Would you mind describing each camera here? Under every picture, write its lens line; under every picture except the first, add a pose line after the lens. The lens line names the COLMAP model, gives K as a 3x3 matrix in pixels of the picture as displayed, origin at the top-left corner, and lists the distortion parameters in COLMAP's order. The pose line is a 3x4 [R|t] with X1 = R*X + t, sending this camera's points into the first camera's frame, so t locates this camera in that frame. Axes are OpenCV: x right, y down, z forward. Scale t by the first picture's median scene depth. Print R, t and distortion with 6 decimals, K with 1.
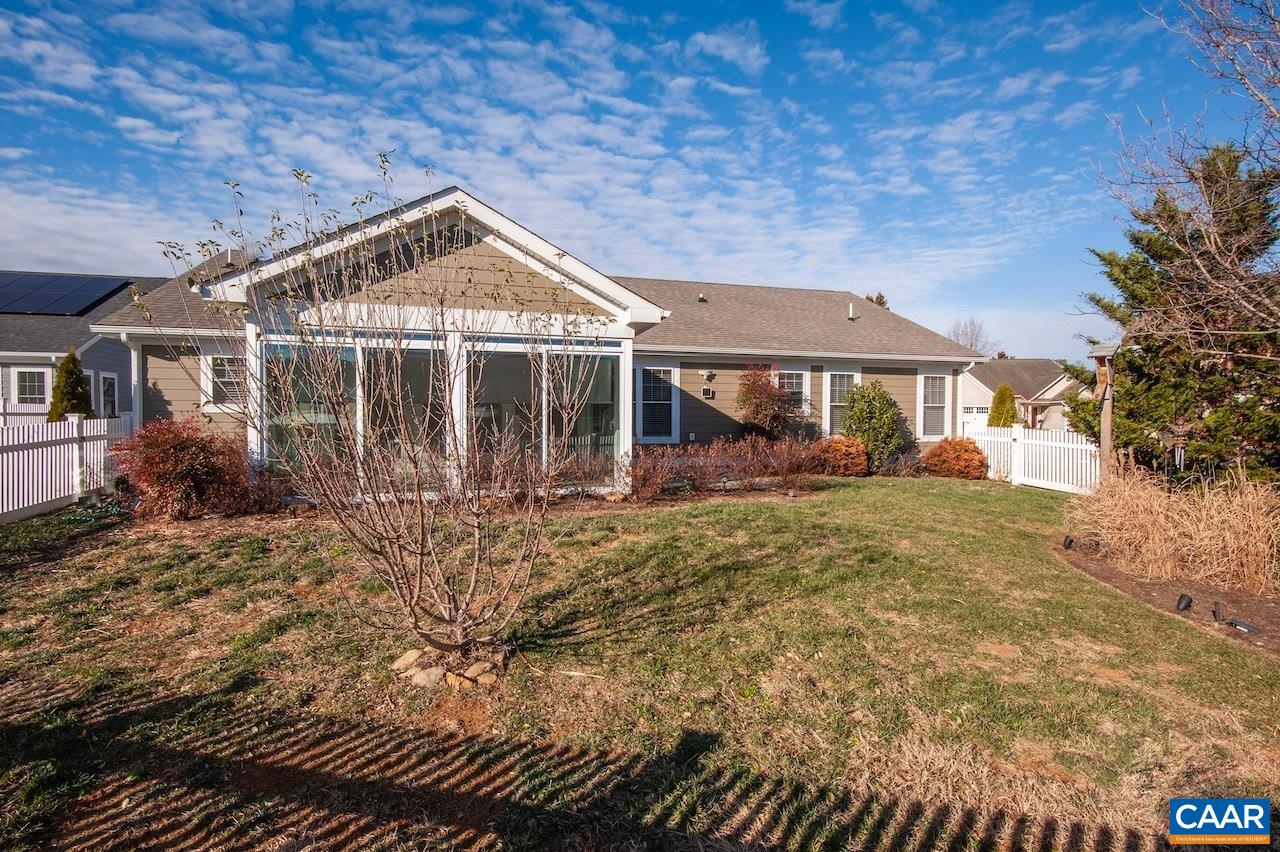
lens RADIAL K [[582.1, 0, 634.4], [0, 582.1, 425.0], [0, 0, 1]] dist [0.026132, -0.013265]
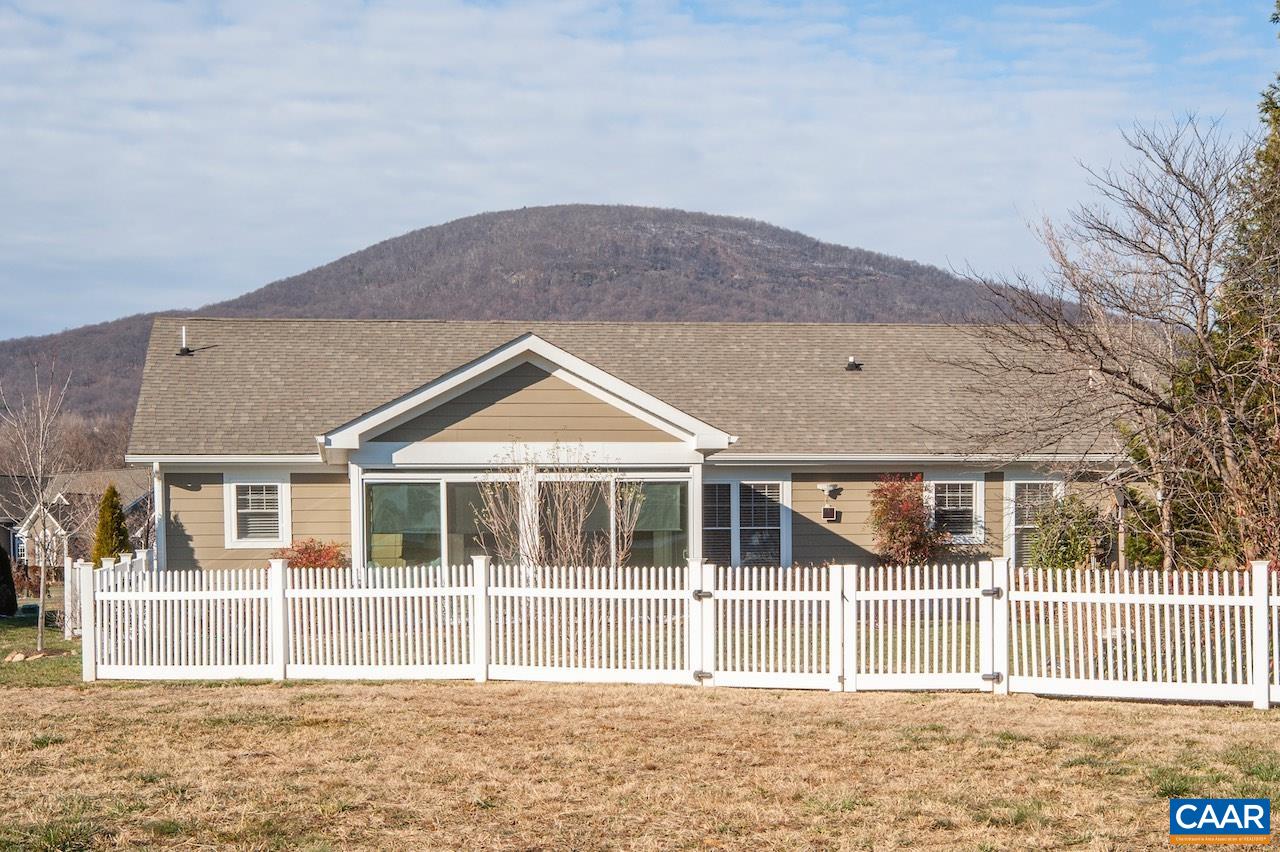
lens RADIAL K [[2239.4, 0, 638.0], [0, 2239.4, 435.8], [0, 0, 1]] dist [0.085593, 0.000000]
pose [[0.990683, -0.021105, -0.134546, 0.270813], [0.010276, 0.996687, -0.080676, 0.072692], [0.135803, 0.078541, 0.987618, -1.855386]]
